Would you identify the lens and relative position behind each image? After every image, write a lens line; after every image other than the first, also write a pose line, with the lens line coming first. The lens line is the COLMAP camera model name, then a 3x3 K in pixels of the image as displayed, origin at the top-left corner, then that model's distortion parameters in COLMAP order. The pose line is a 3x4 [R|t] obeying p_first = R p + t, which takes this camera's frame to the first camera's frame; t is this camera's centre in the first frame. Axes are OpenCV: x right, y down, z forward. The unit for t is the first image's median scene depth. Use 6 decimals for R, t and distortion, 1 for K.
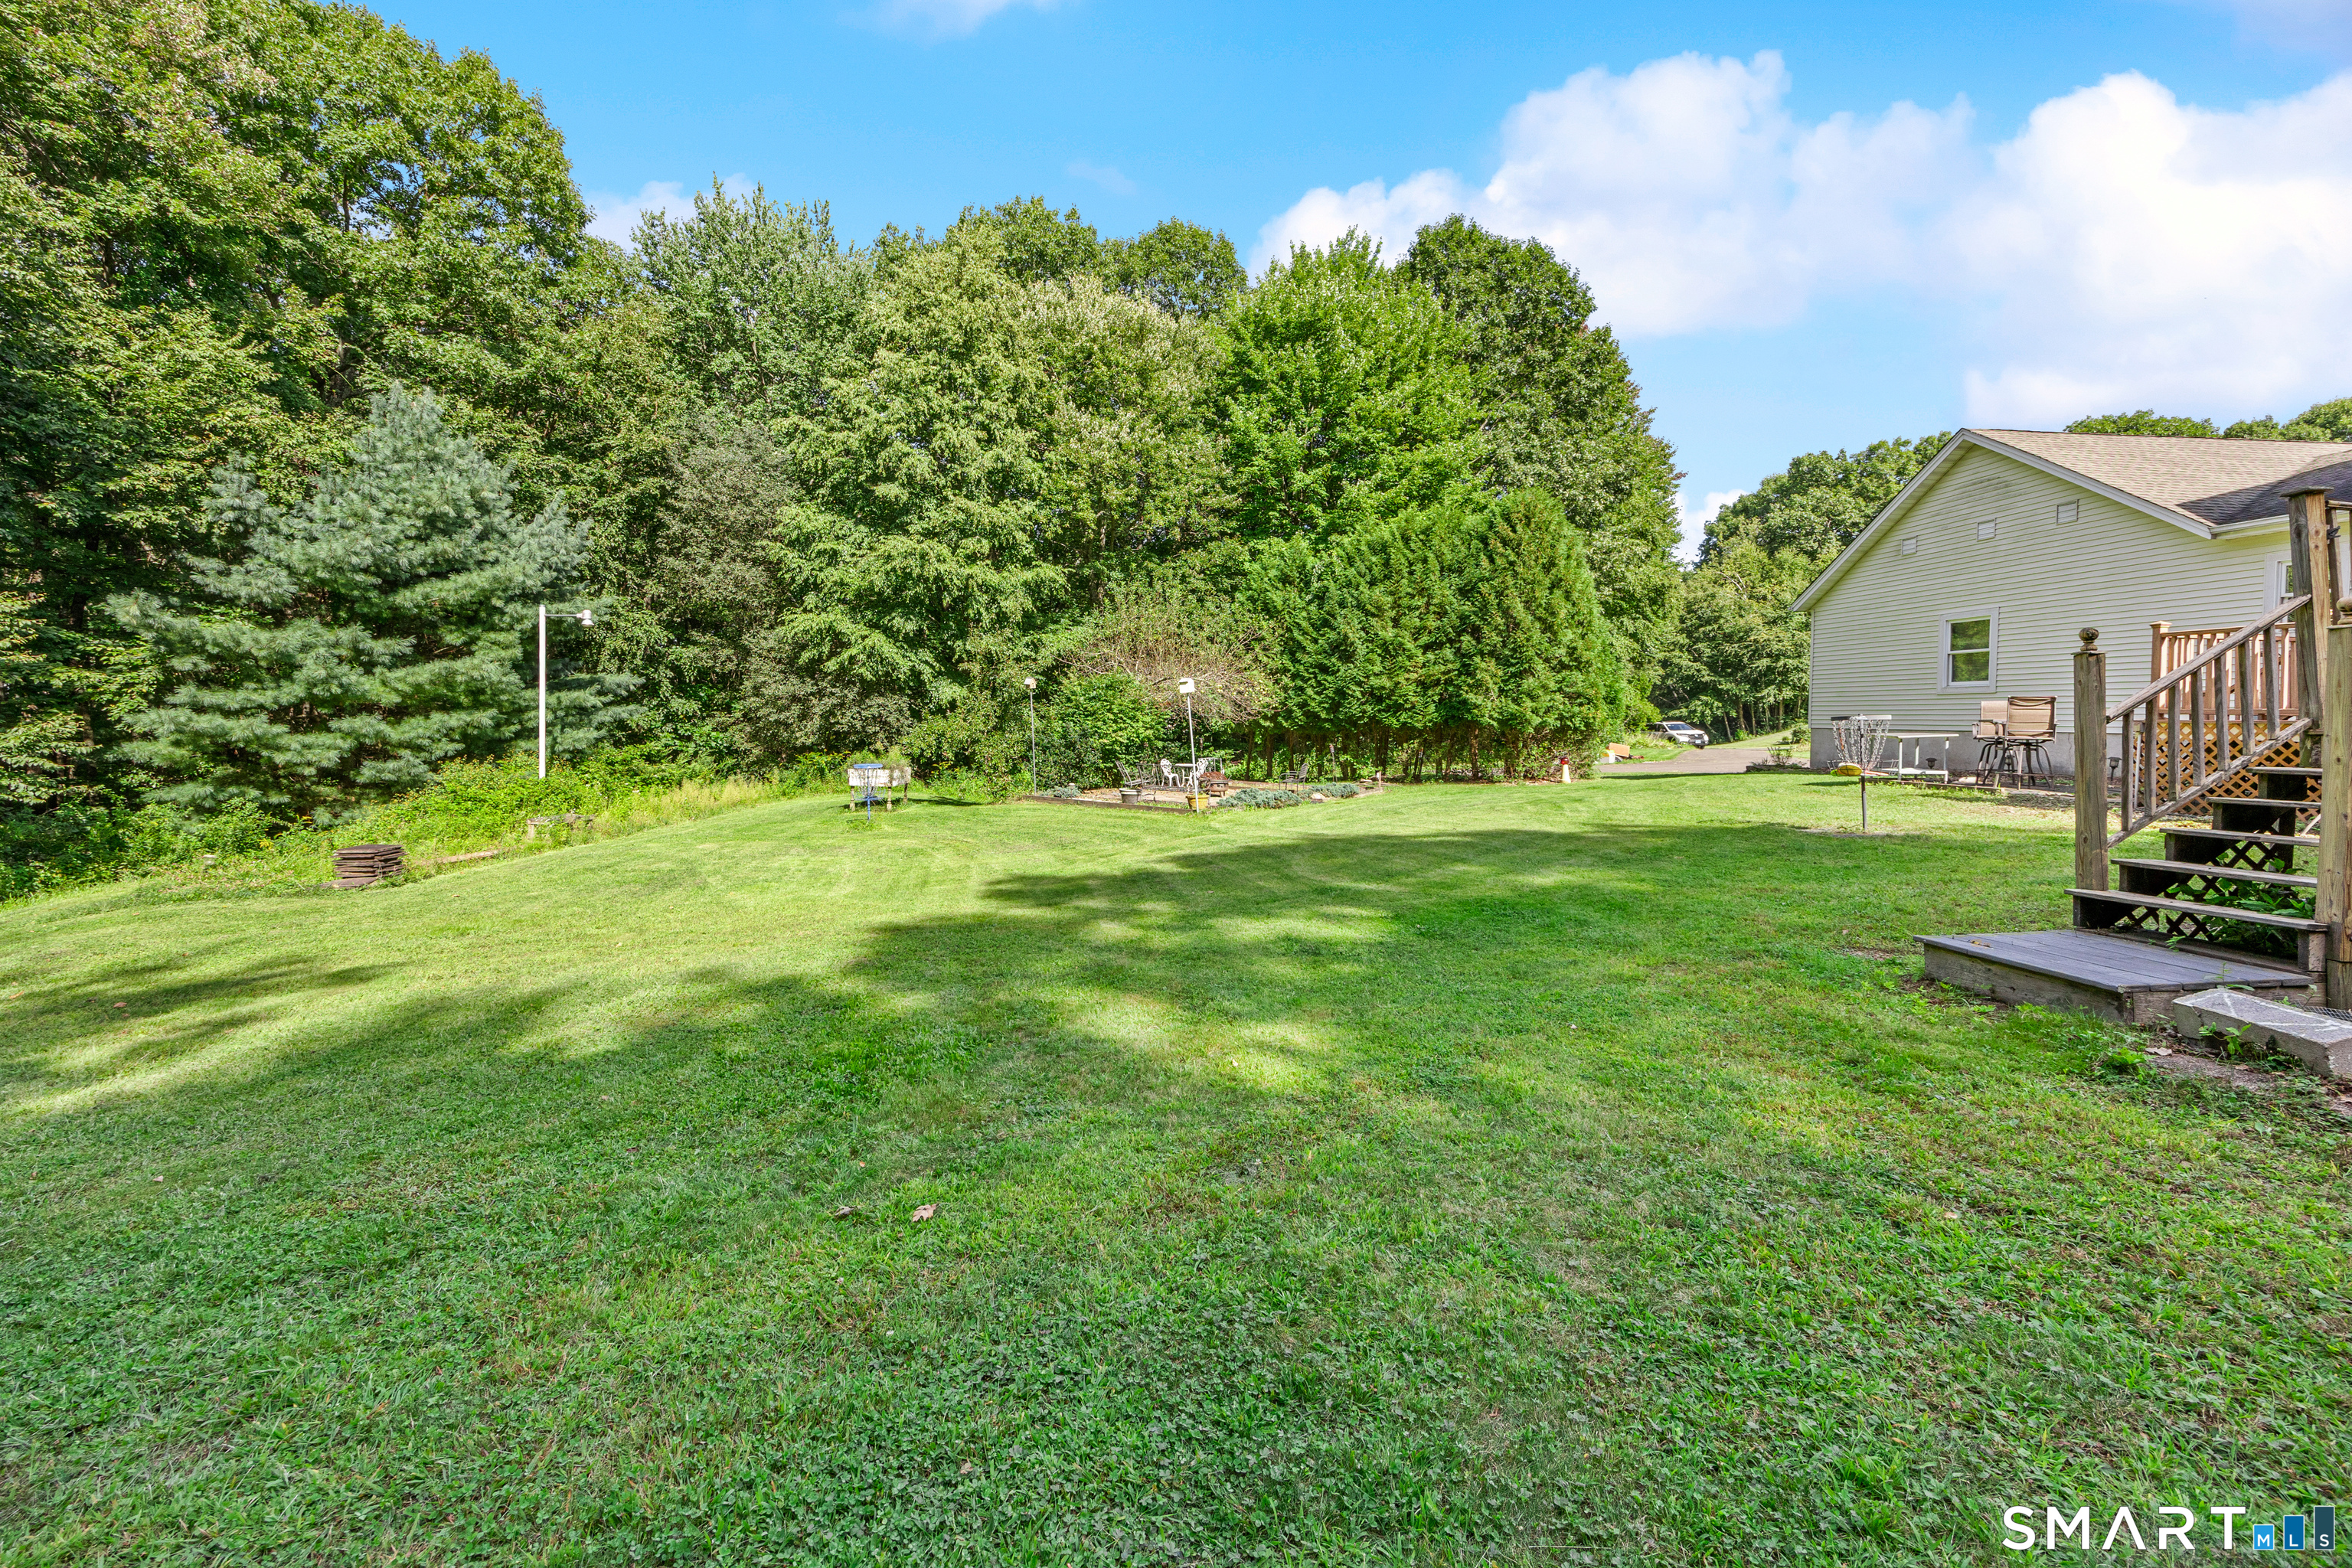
lens RADIAL K [[917.2, 0, 1153.6], [0, 917.2, 728.3], [0, 0, 1]] dist [0.002068, -0.000297]
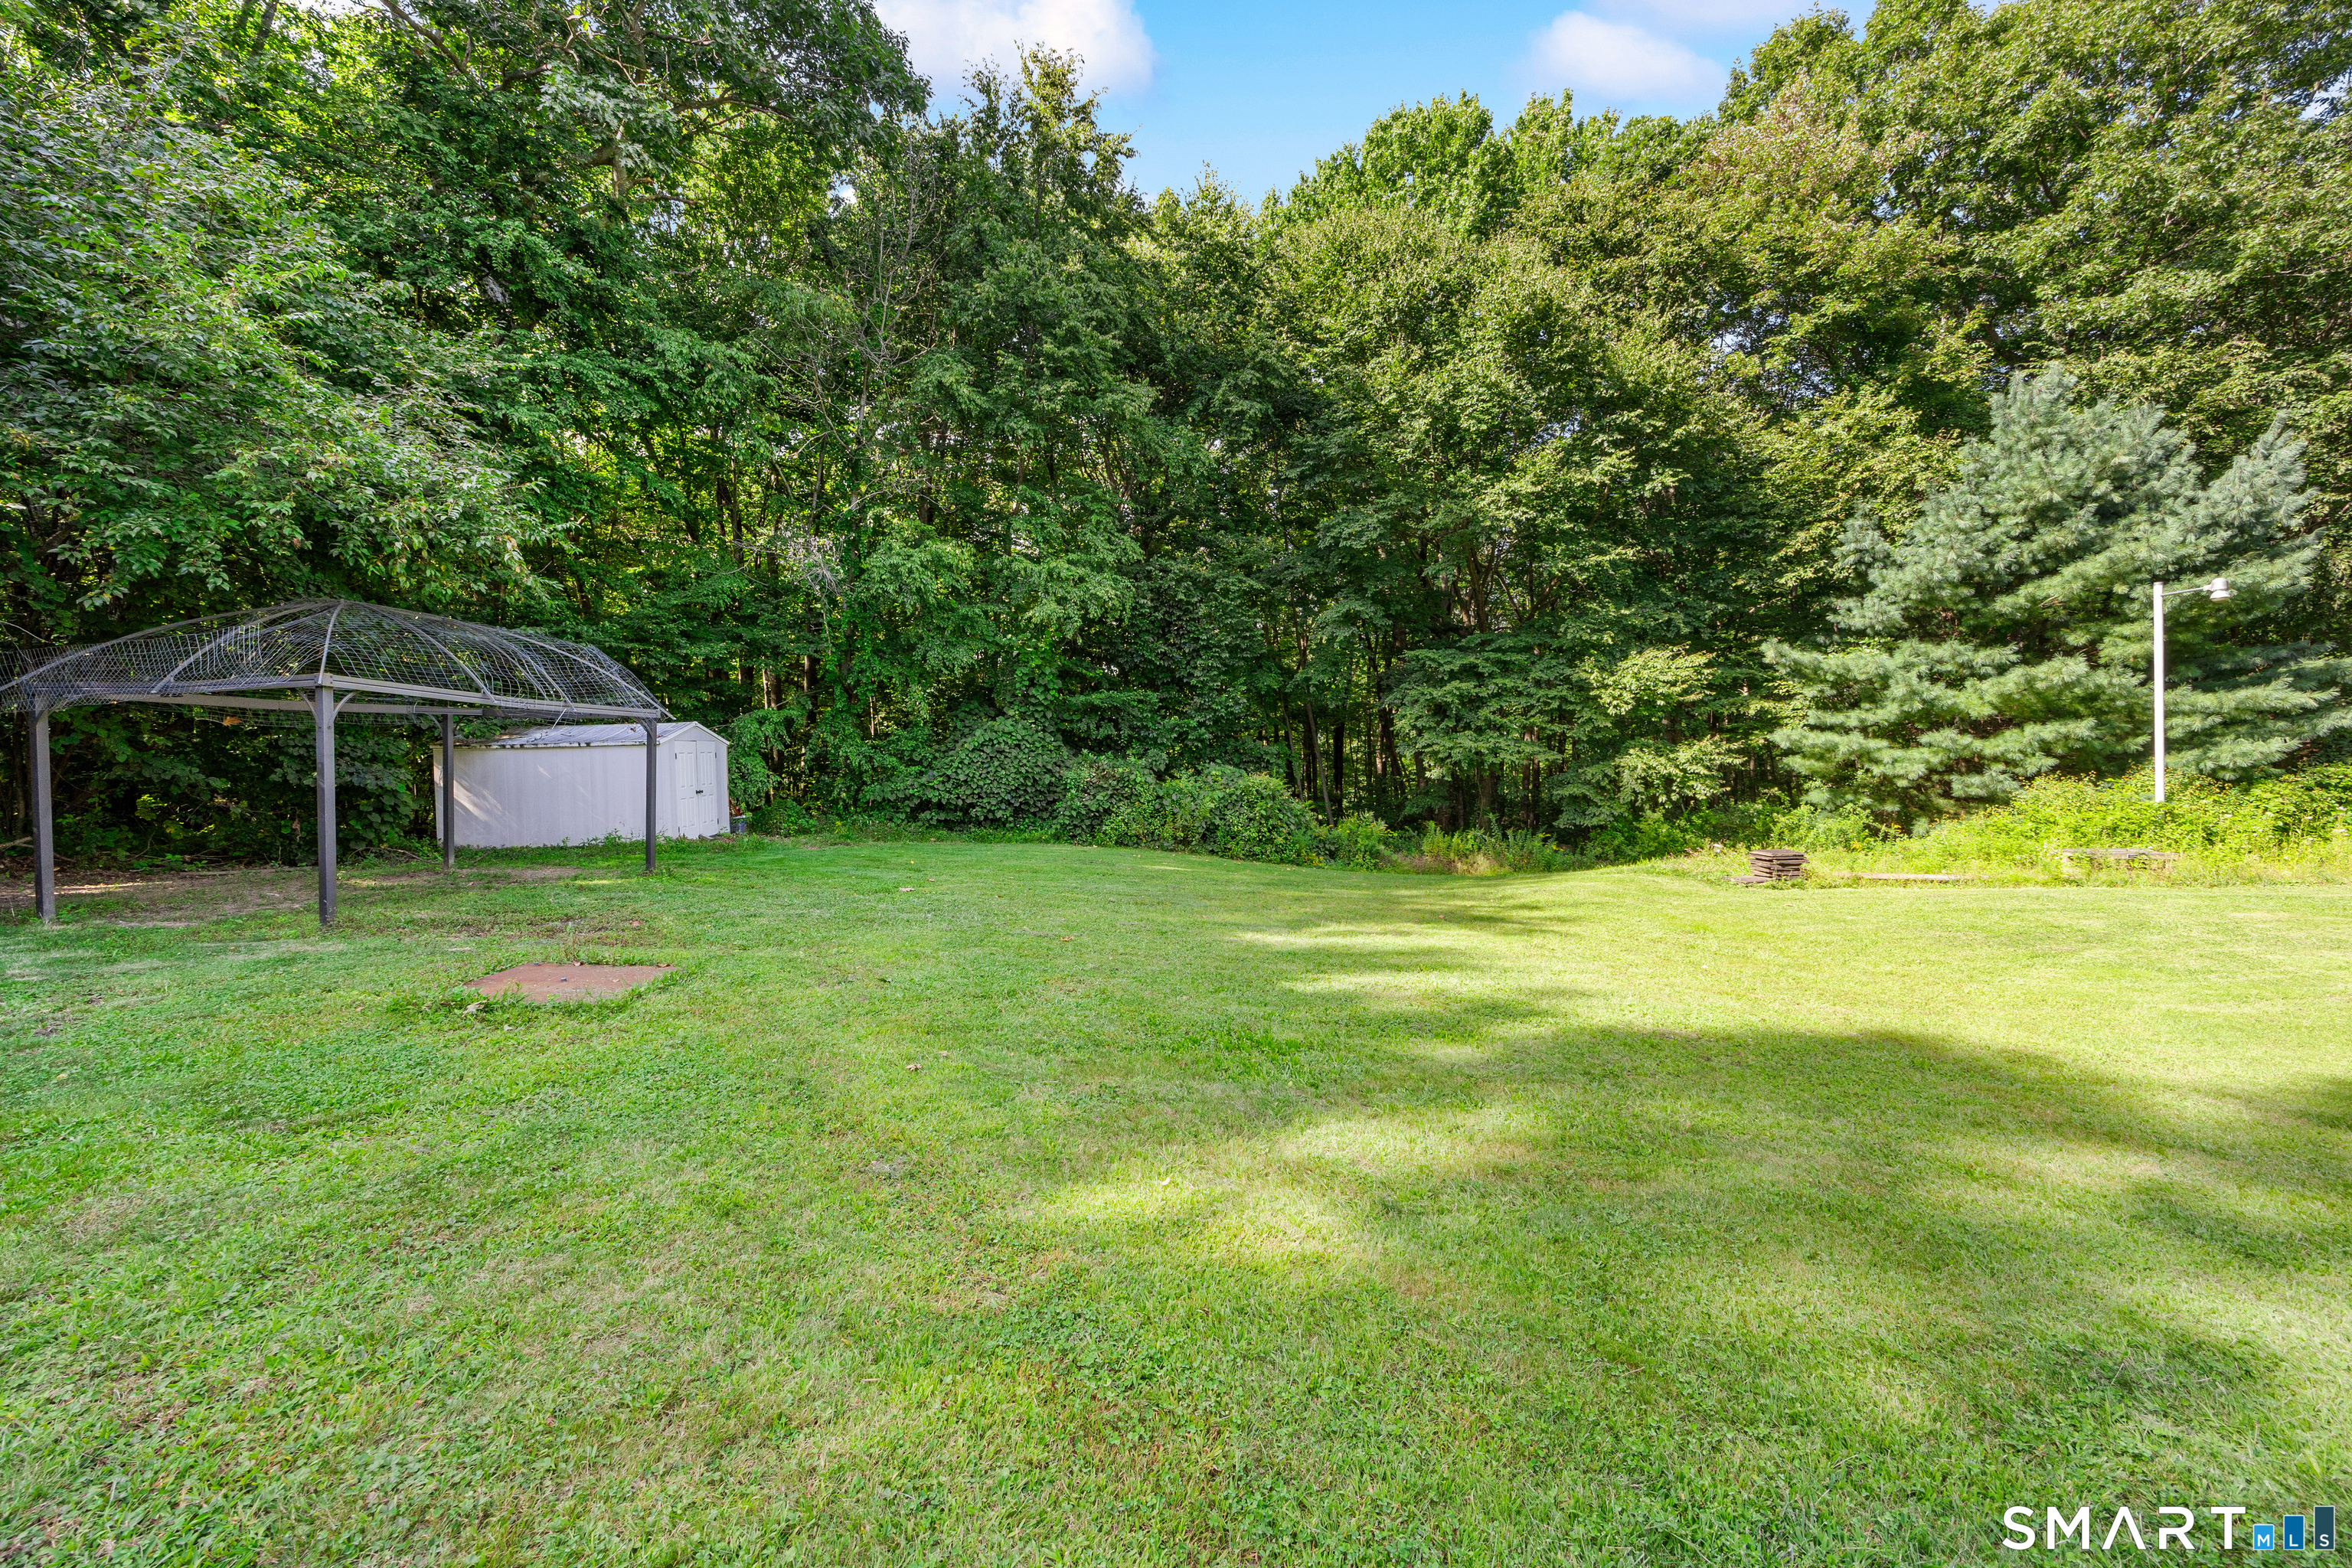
lens RADIAL K [[917.2, 0, 1197.3], [0, 917.2, 781.8], [0, 0, 1]] dist [0.002068, -0.000297]
pose [[-0.049394, 0.031375, -0.998286, 0.180468], [0.015814, 0.999406, 0.030628, -0.000605], [0.998654, -0.014274, -0.049861, 0.219501]]
